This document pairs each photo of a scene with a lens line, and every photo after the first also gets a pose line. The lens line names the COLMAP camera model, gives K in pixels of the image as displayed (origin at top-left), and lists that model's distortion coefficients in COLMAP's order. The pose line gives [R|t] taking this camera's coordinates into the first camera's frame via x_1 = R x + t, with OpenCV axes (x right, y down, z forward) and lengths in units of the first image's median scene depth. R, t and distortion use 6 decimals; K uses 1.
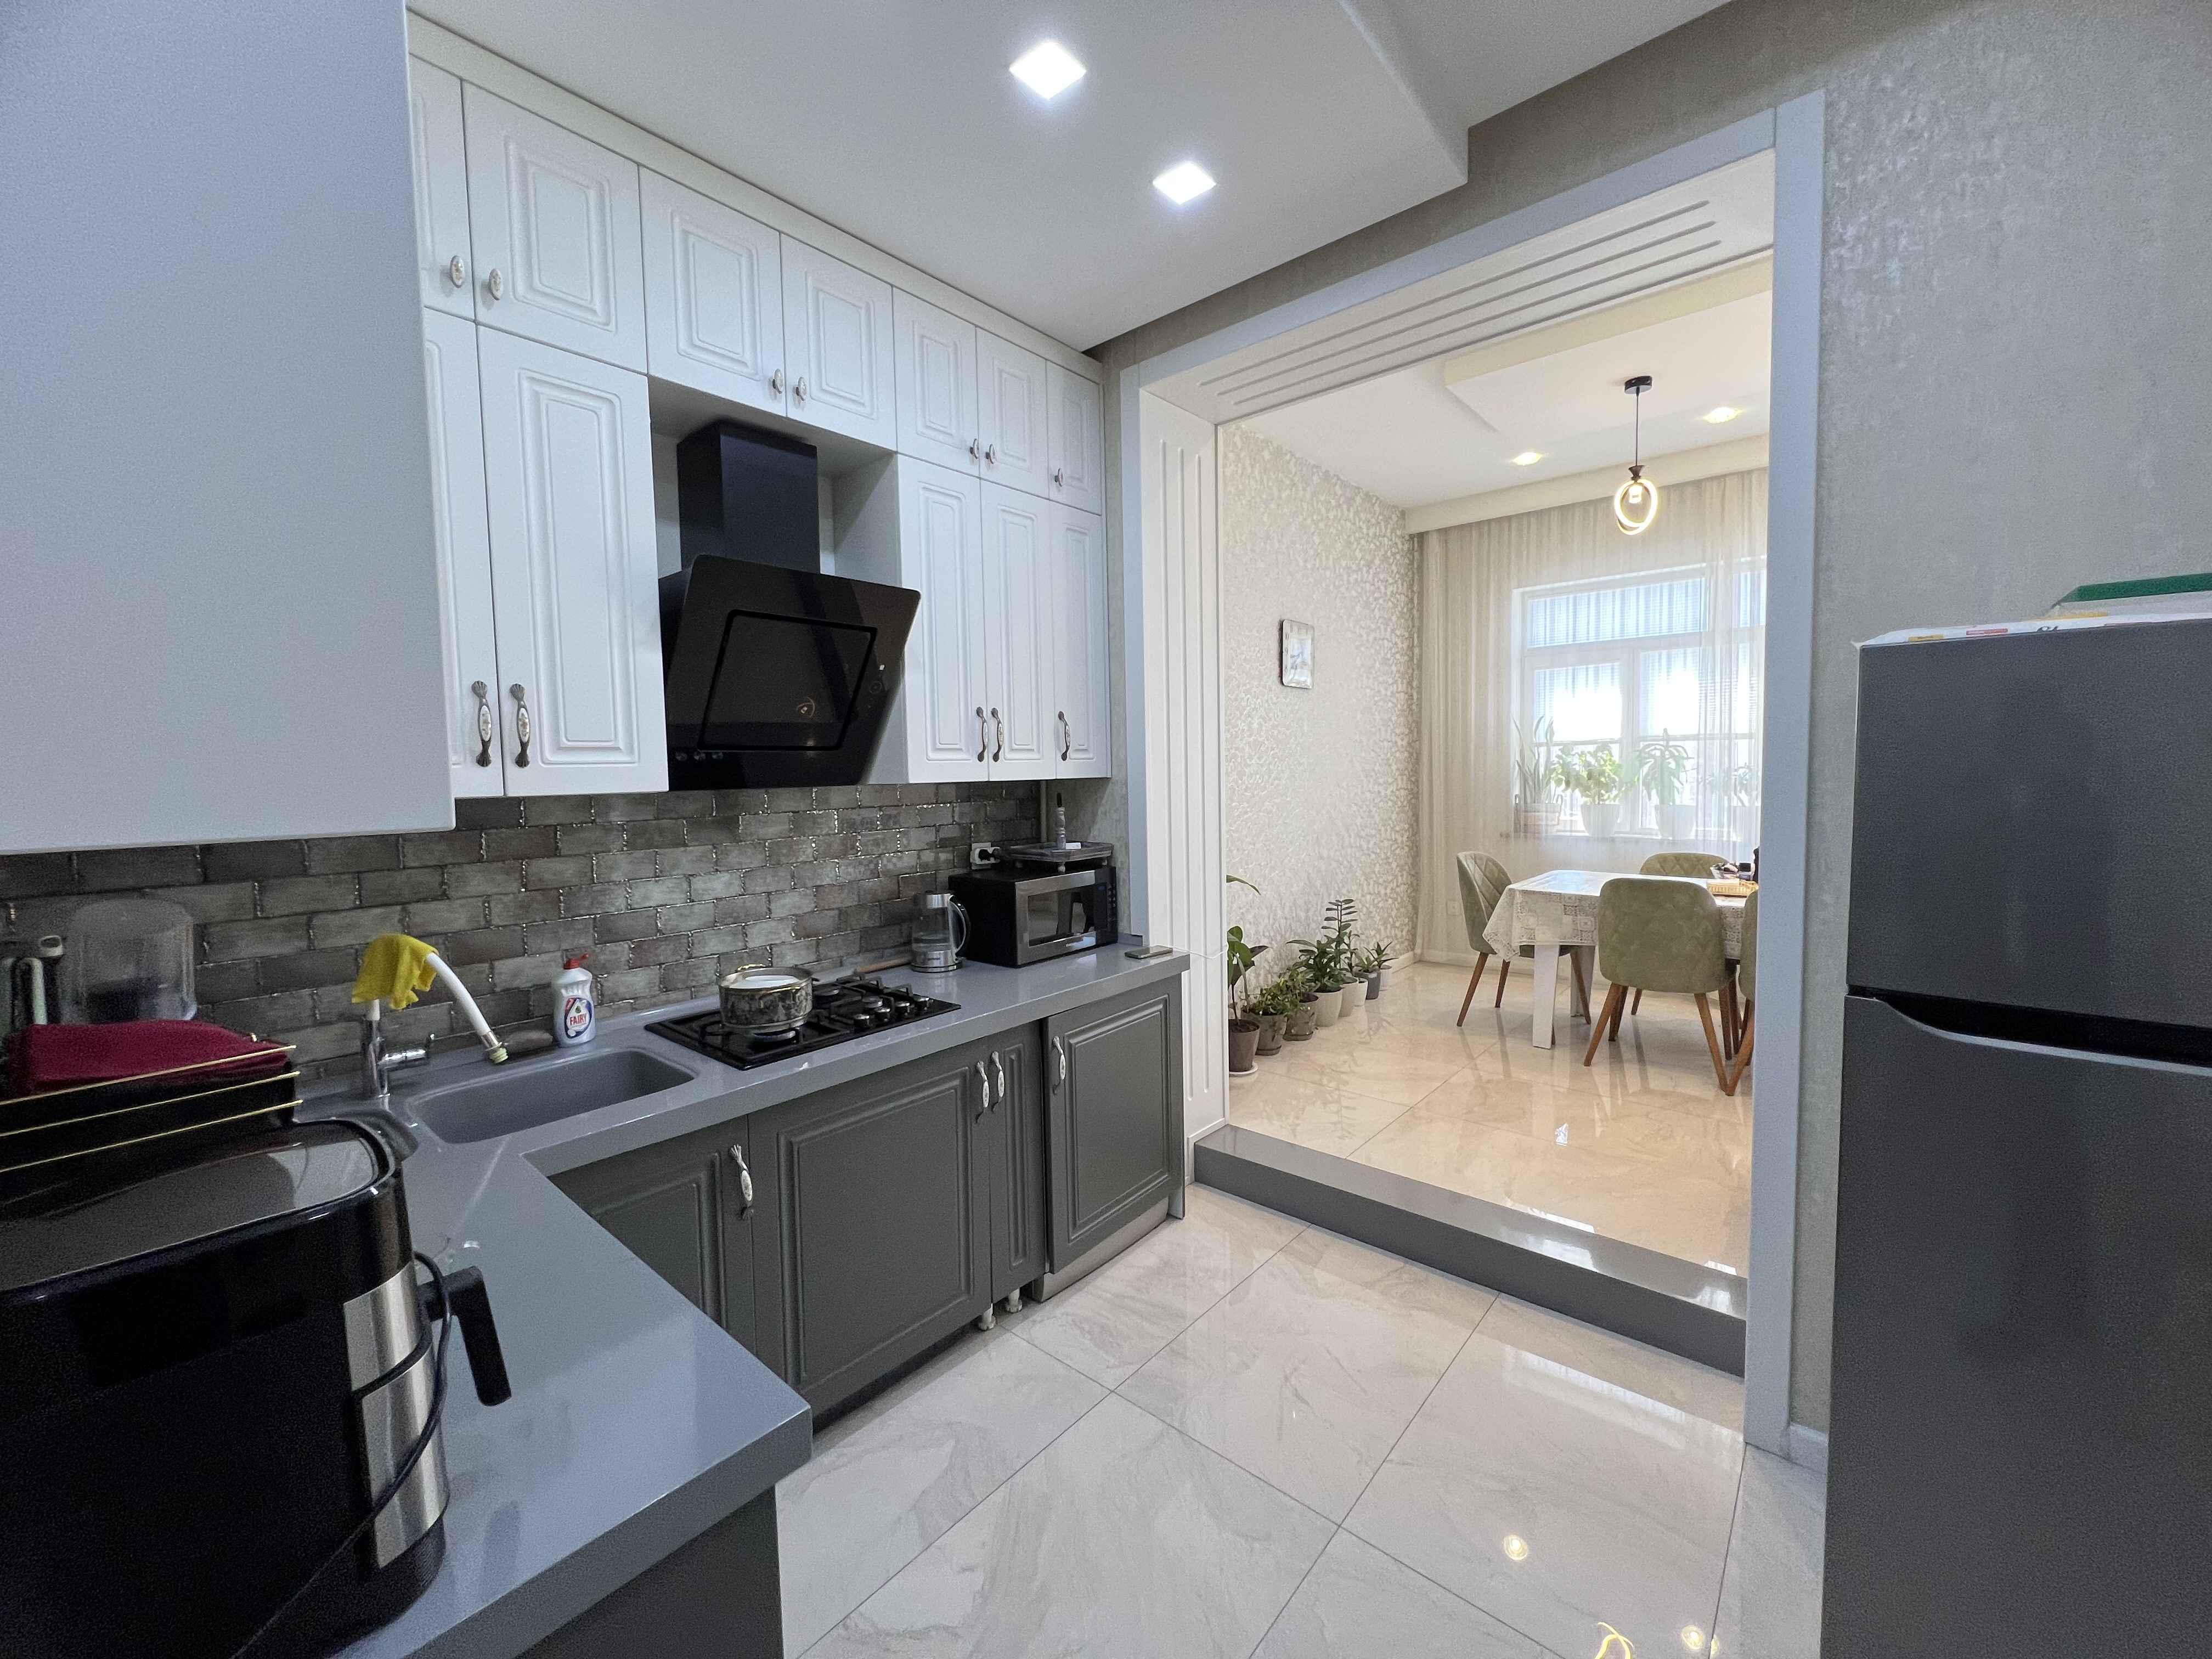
lens RADIAL K [[883.6, 0, 1100.7], [0, 883.6, 820.6], [0, 0, 1]] dist [-0.001847, -0.000062]
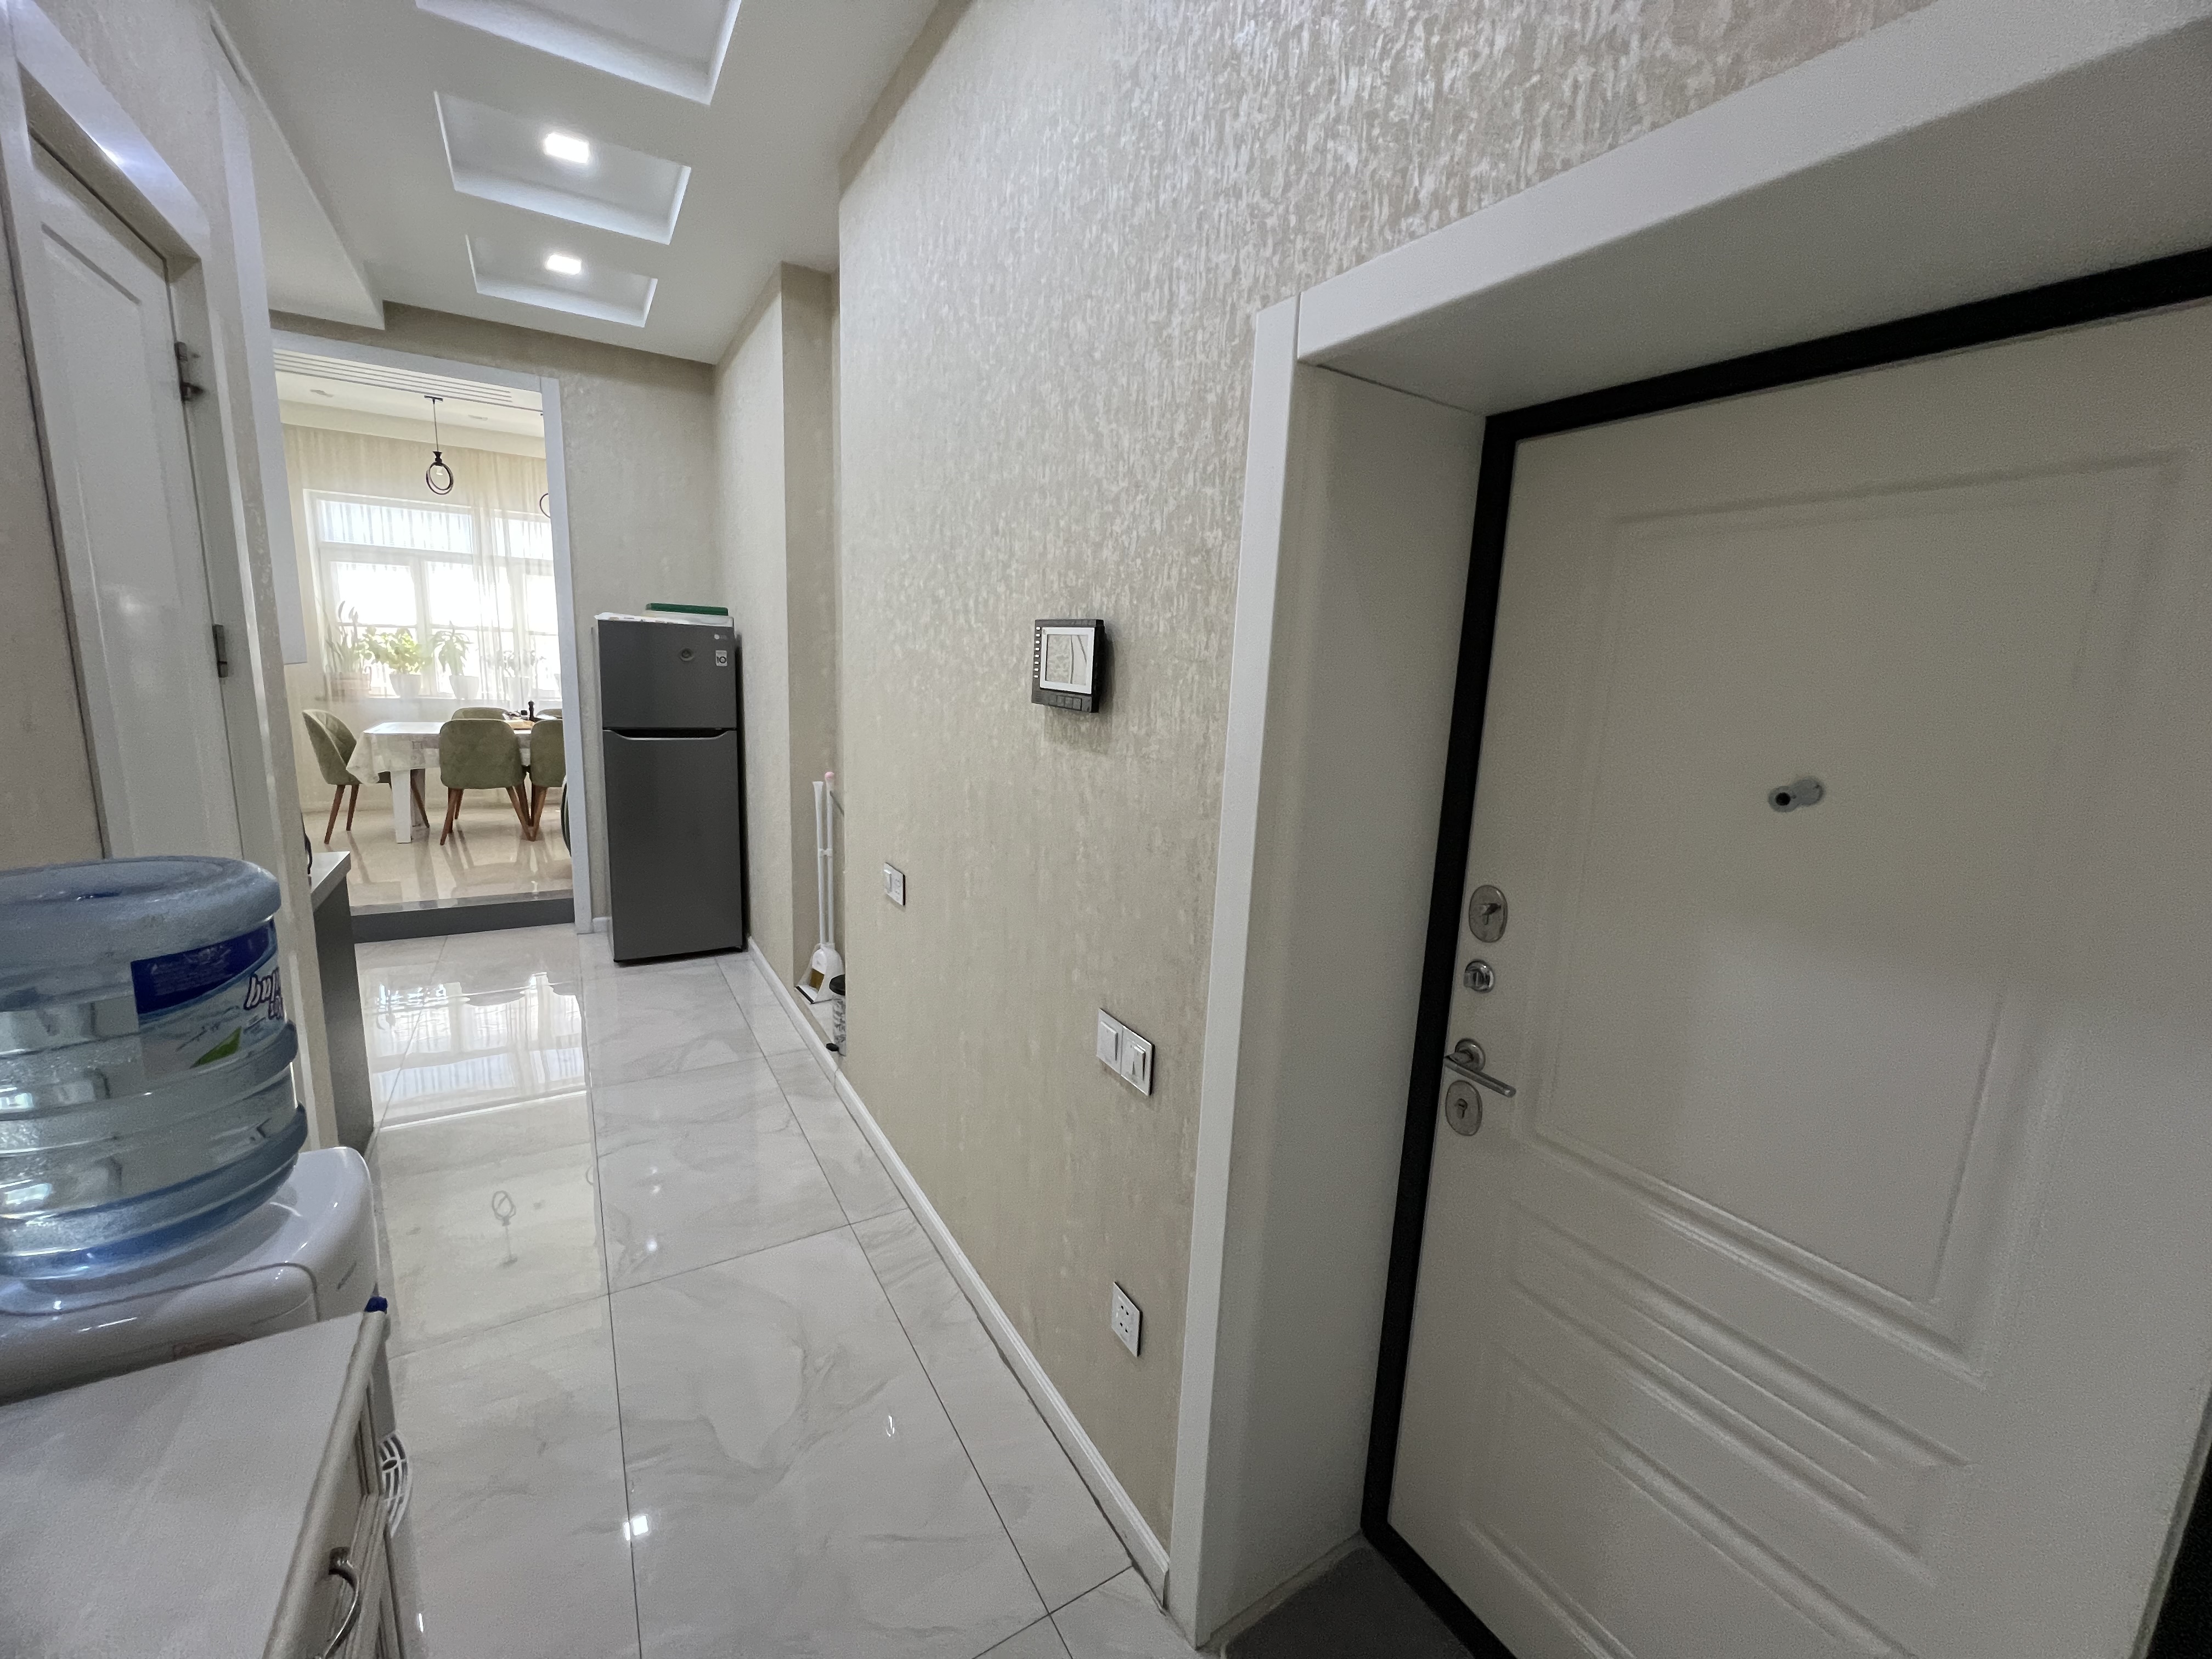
lens RADIAL K [[883.6, 0, 1100.7], [0, 883.6, 820.6], [0, 0, 1]] dist [-0.001847, -0.000062]
pose [[0.304815, -0.134499, 0.942867, -0.589790], [0.006587, 0.990252, 0.139129, 0.032150], [-0.952389, -0.036198, 0.302730, -0.602814]]
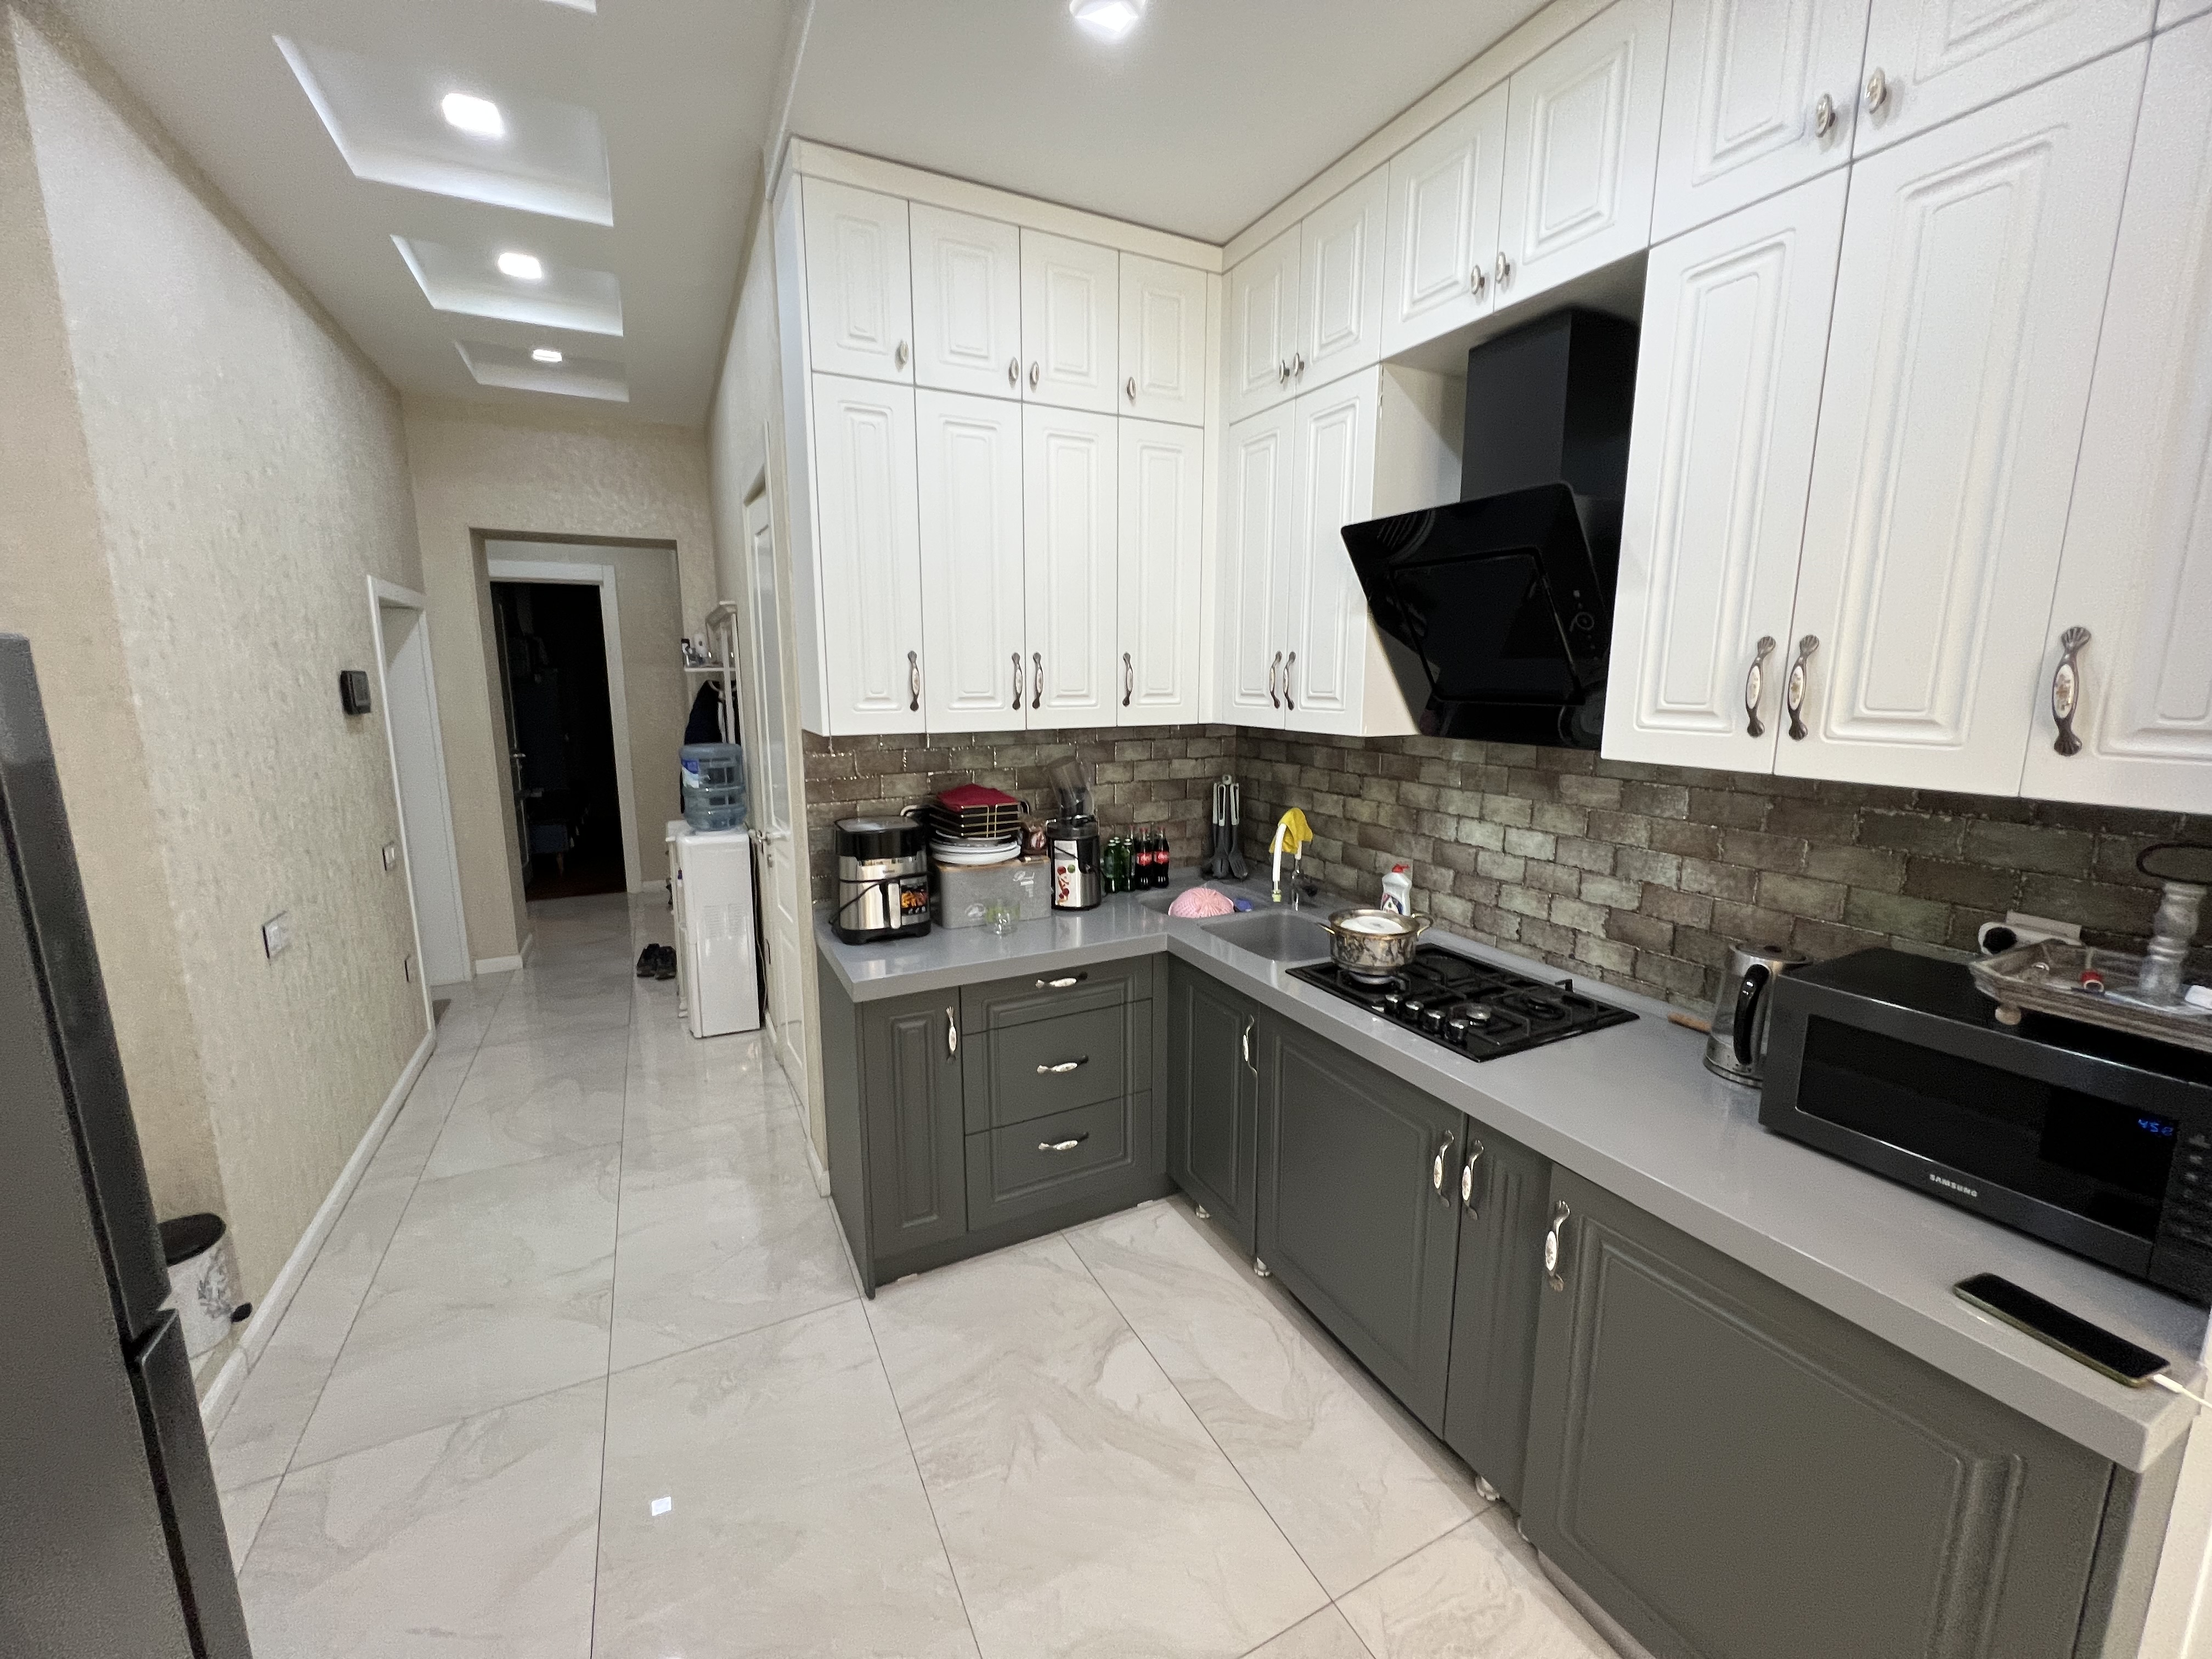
lens RADIAL K [[883.6, 0, 1100.7], [0, 883.6, 820.6], [0, 0, 1]] dist [-0.001847, -0.000062]
pose [[-0.383683, 0.174457, -0.906836, 0.380258], [-0.046985, 0.977034, 0.207841, -0.080300], [0.922269, 0.122352, -0.366675, 0.600954]]
